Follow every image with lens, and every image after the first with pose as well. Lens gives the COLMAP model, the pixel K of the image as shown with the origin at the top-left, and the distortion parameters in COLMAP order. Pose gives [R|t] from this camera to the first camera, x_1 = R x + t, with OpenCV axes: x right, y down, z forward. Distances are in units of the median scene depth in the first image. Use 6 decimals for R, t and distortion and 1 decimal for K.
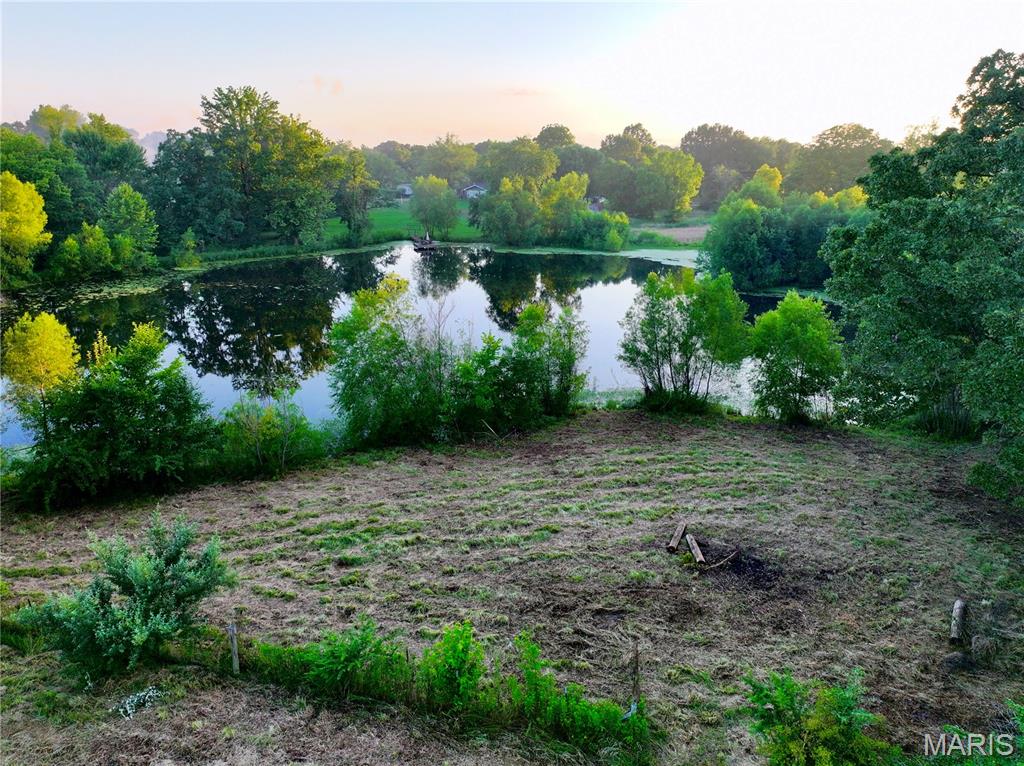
lens RADIAL K [[711.1, 0, 511.1], [0, 711.1, 415.4], [0, 0, 1]] dist [0.000839, 0.001049]
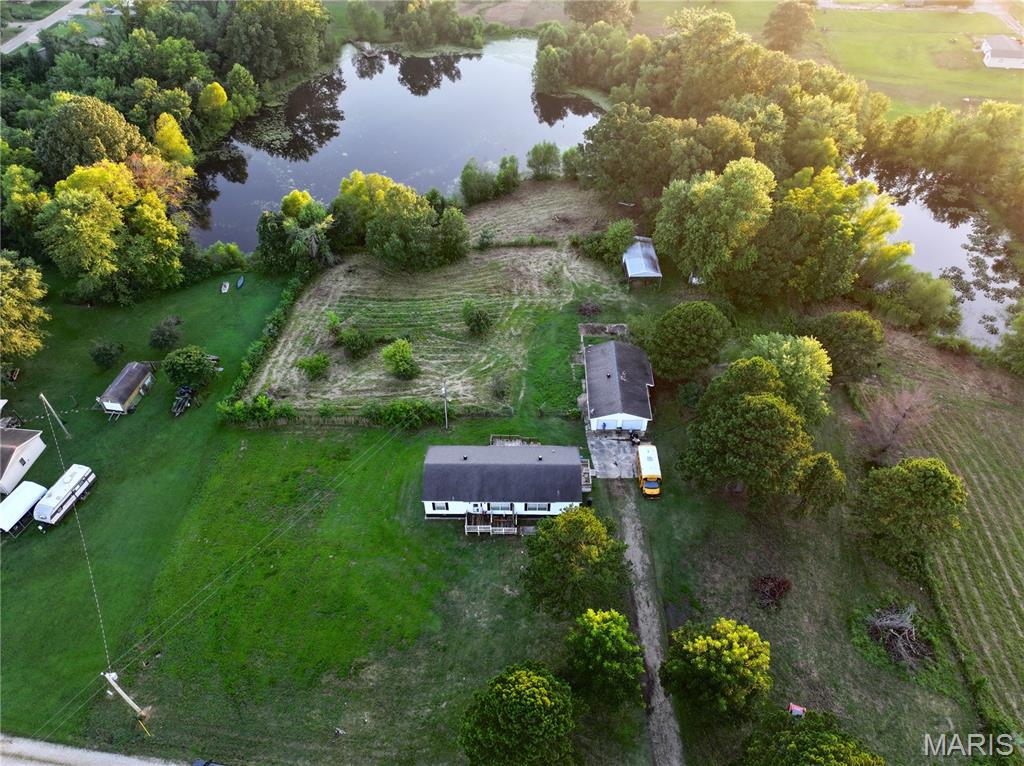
lens RADIAL K [[721.0, 0, 516.5], [0, 721.0, 381.4], [0, 0, 1]] dist [0.004830, 0.006127]
pose [[0.956107, -0.202673, 0.211622, -1.319897], [0.098961, 0.903122, 0.417824, -0.927848], [-0.275802, -0.378541, 0.883538, -3.874685]]
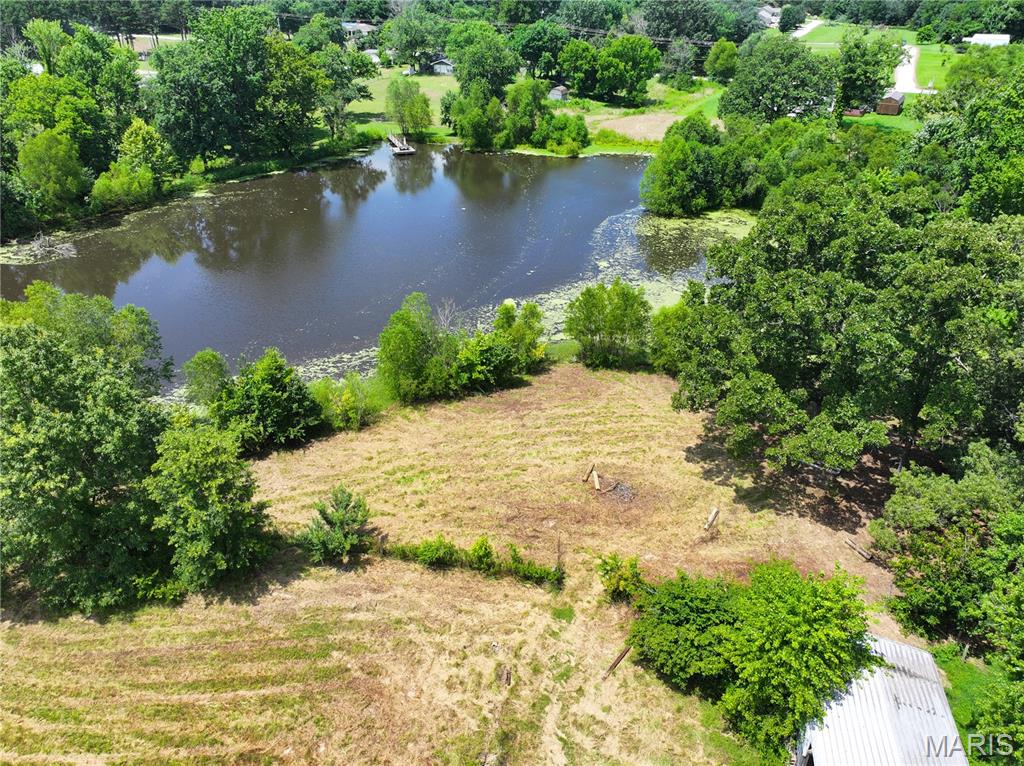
lens RADIAL K [[721.0, 0, 516.5], [0, 721.0, 381.4], [0, 0, 1]] dist [0.004830, 0.006127]
pose [[0.998474, -0.020087, 0.051447, -0.044428], [0.010410, 0.983269, 0.181864, -0.371890], [-0.054239, -0.181051, 0.981977, -0.735490]]
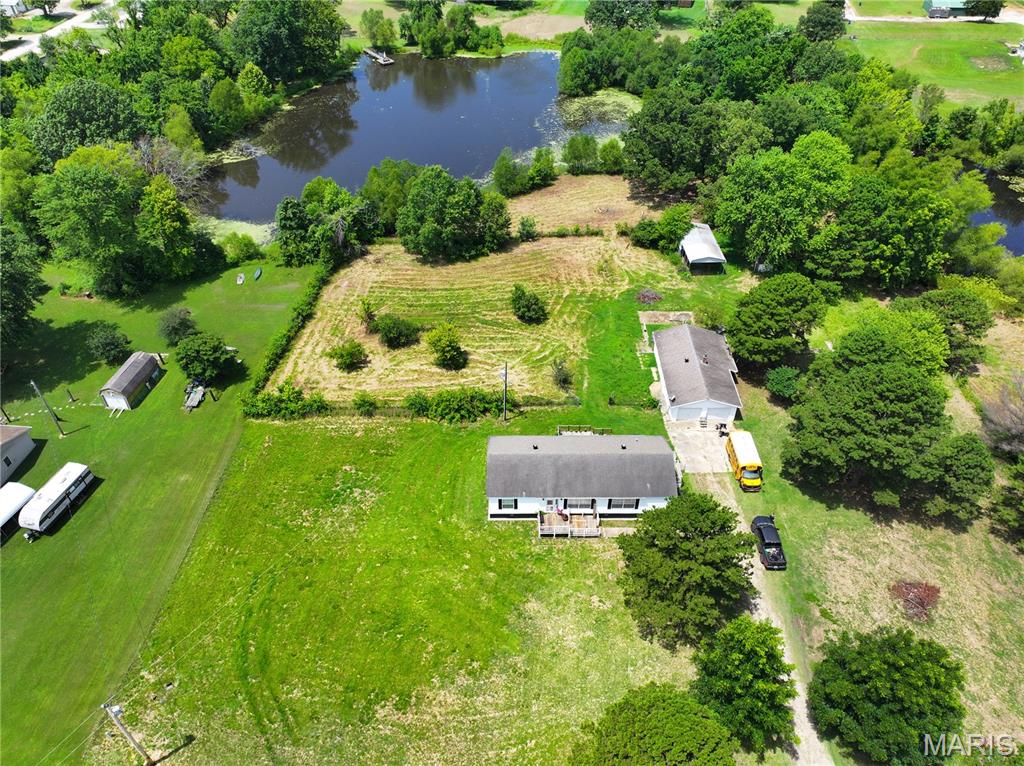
lens RADIAL K [[721.0, 0, 516.5], [0, 721.0, 381.4], [0, 0, 1]] dist [0.004830, 0.006127]
pose [[0.951813, -0.195123, 0.236598, -1.578698], [0.100161, 0.926964, 0.361532, -0.540000], [-0.289861, -0.320413, 0.901840, -3.477597]]
